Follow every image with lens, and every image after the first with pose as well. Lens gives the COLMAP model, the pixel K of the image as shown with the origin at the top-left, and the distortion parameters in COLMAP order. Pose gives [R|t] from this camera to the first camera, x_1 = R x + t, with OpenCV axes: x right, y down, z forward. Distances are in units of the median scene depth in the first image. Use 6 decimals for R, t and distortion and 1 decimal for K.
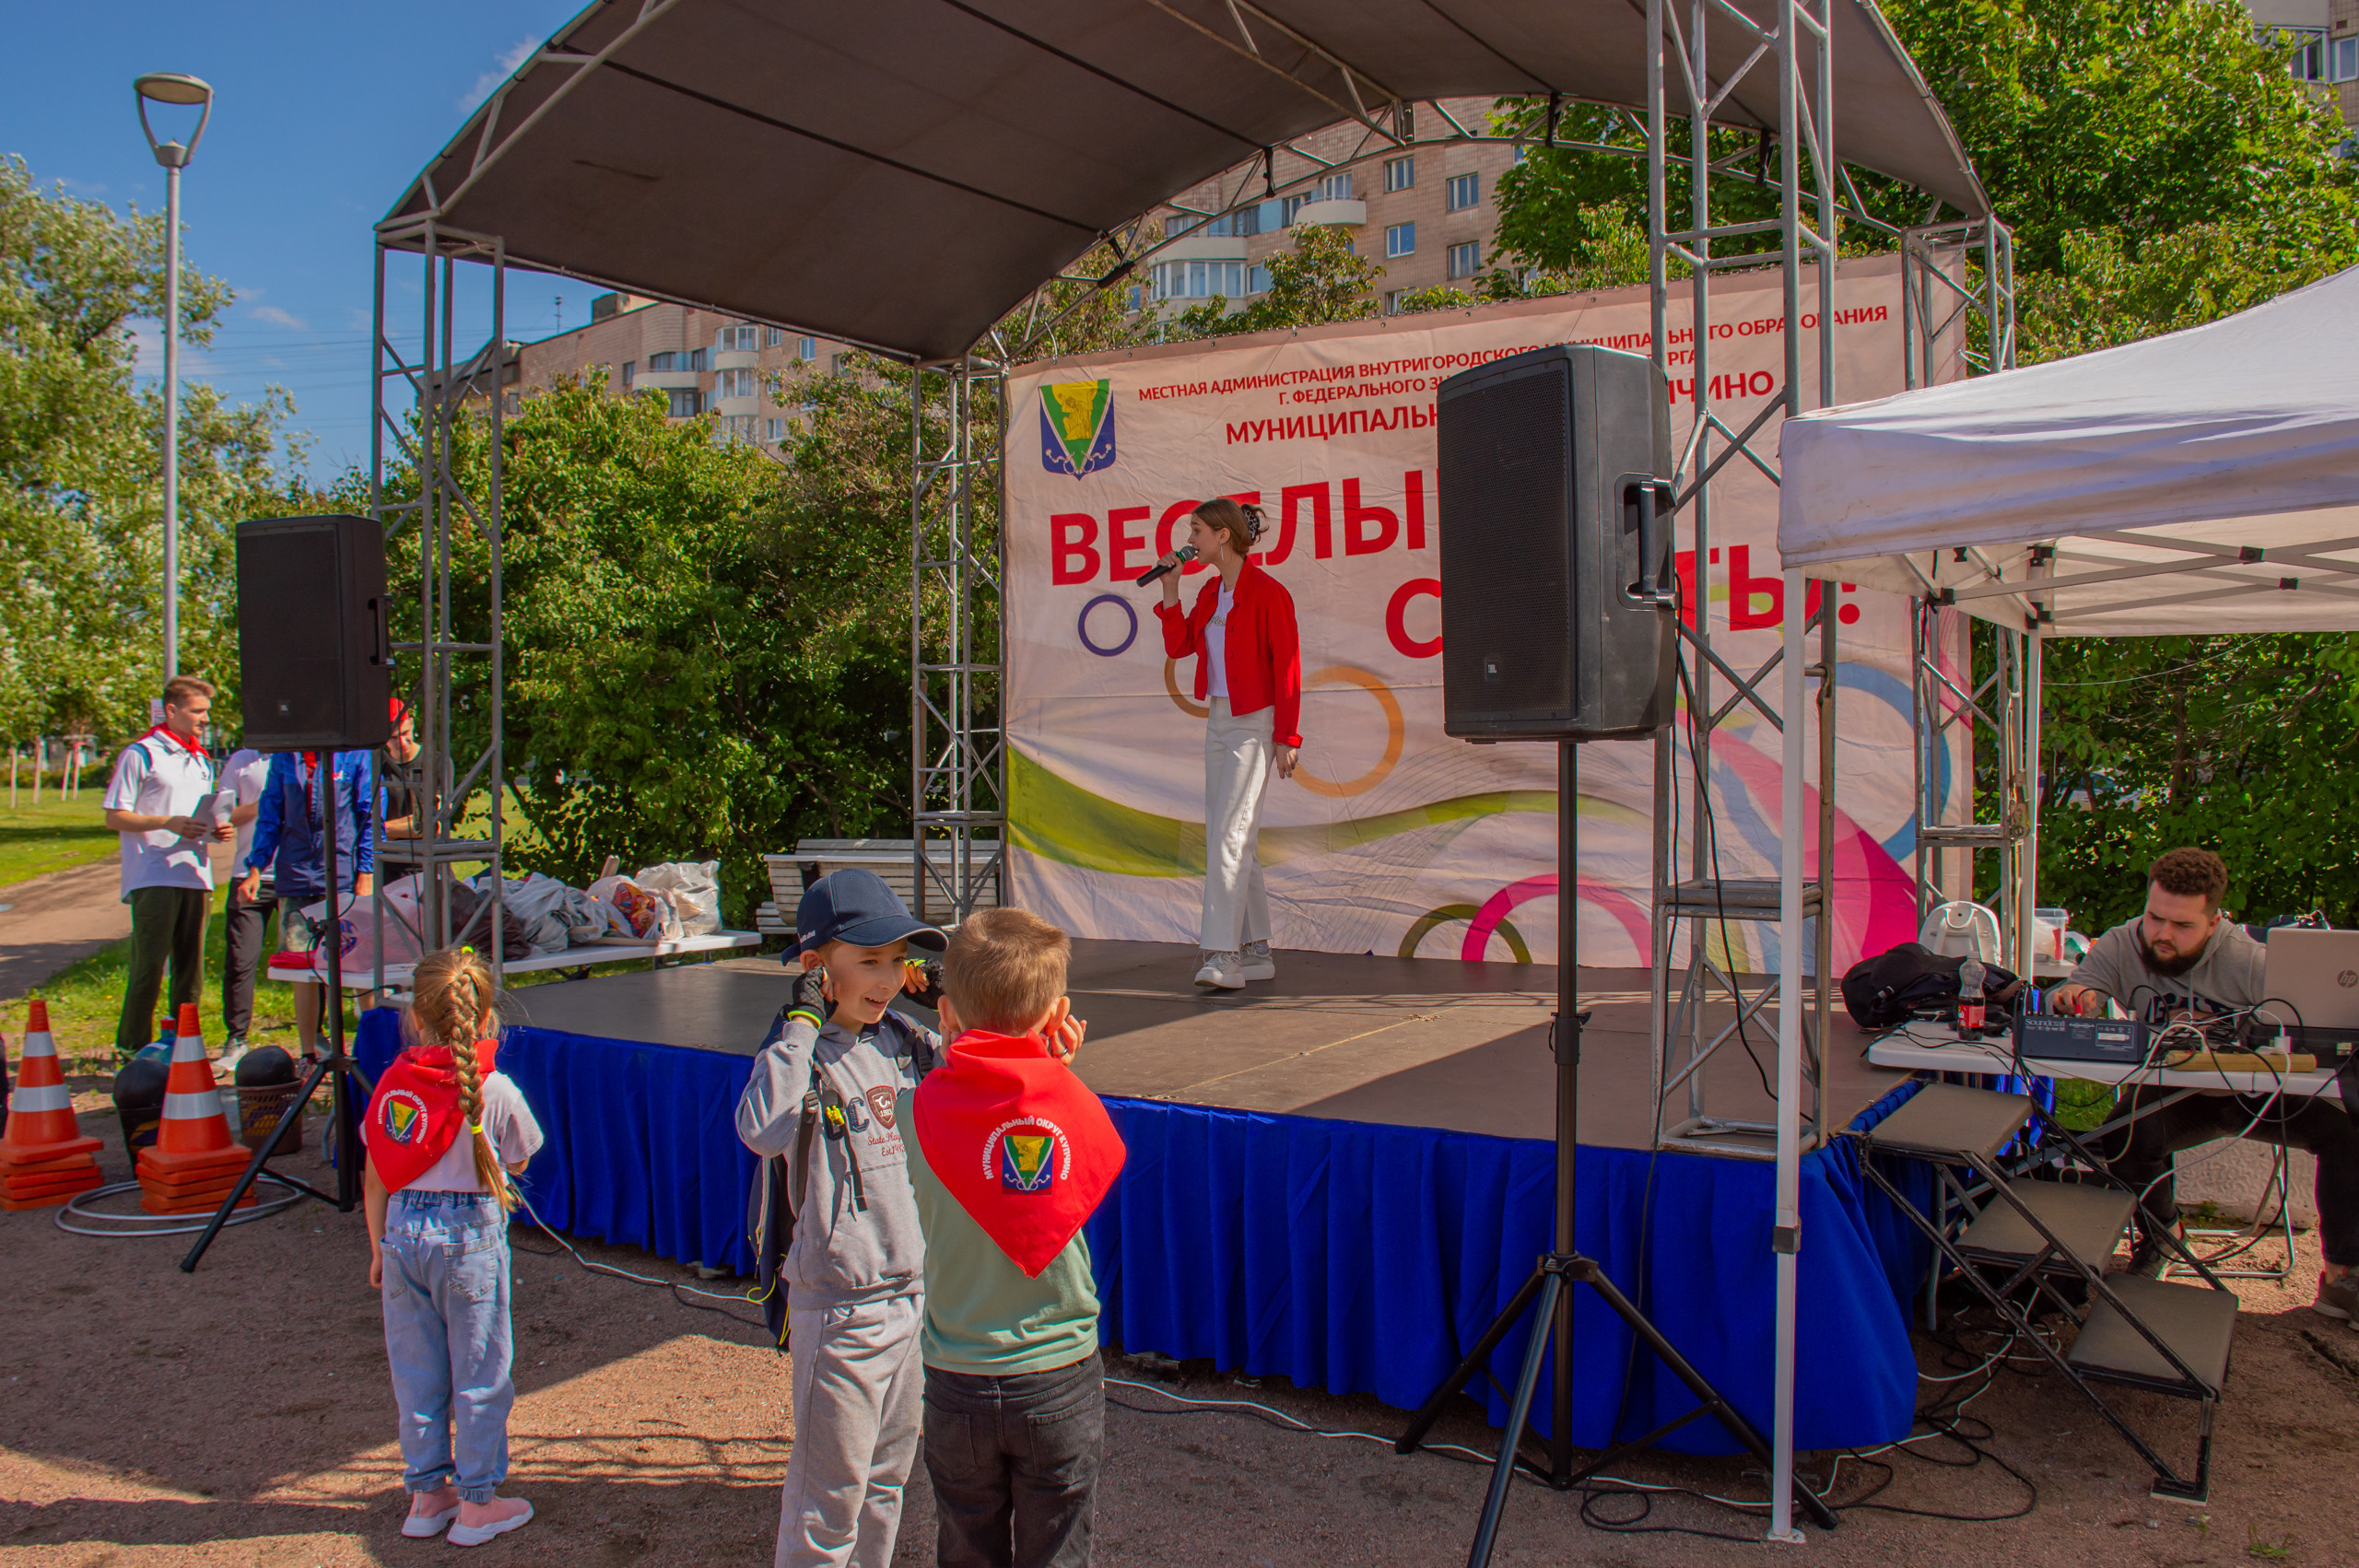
lens RADIAL K [[2029.9, 0, 1135.2], [0, 2029.9, 758.8], [0, 0, 1]] dist [-0.134606, 0.029454]
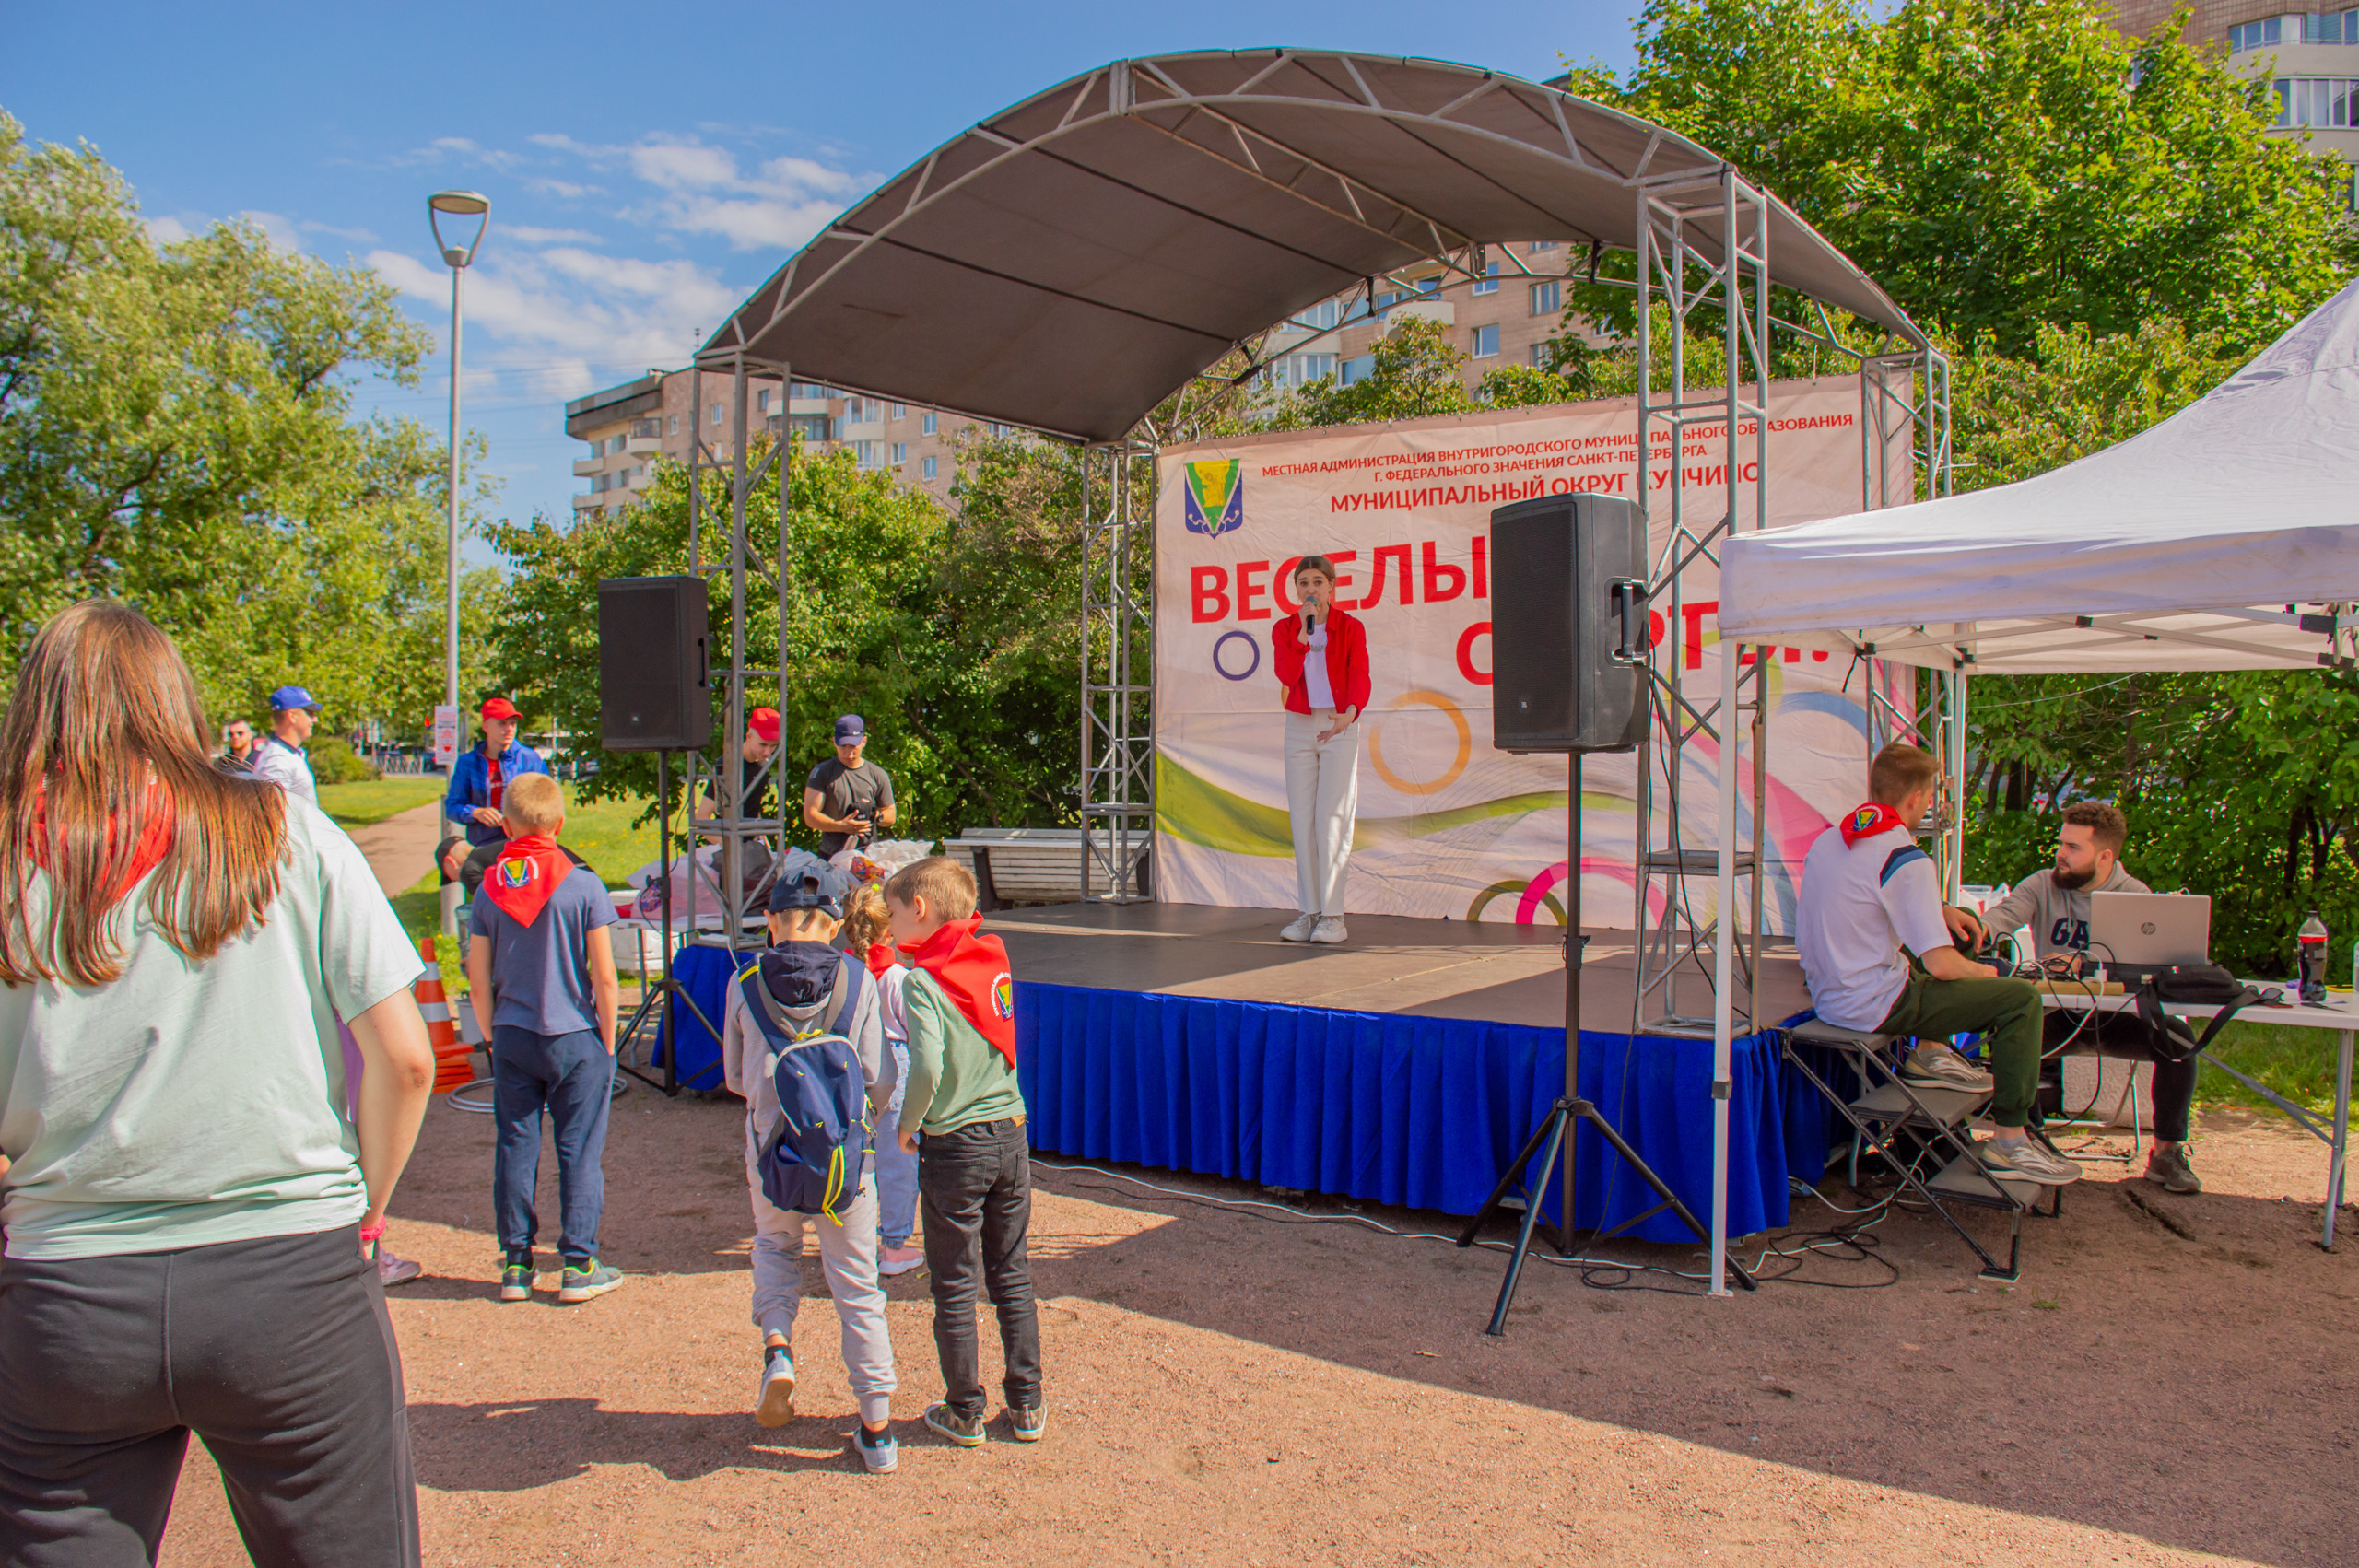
lens RADIAL K [[1876.7, 0, 1178.5], [0, 1876.7, 769.3], [0, 0, 1]] dist [-0.131388, 0.056206]
pose [[0.999588, 0.008668, -0.027376, -0.019466], [-0.008556, 0.999955, 0.004190, -0.000024], [0.027411, -0.003954, 0.999616, -0.185001]]
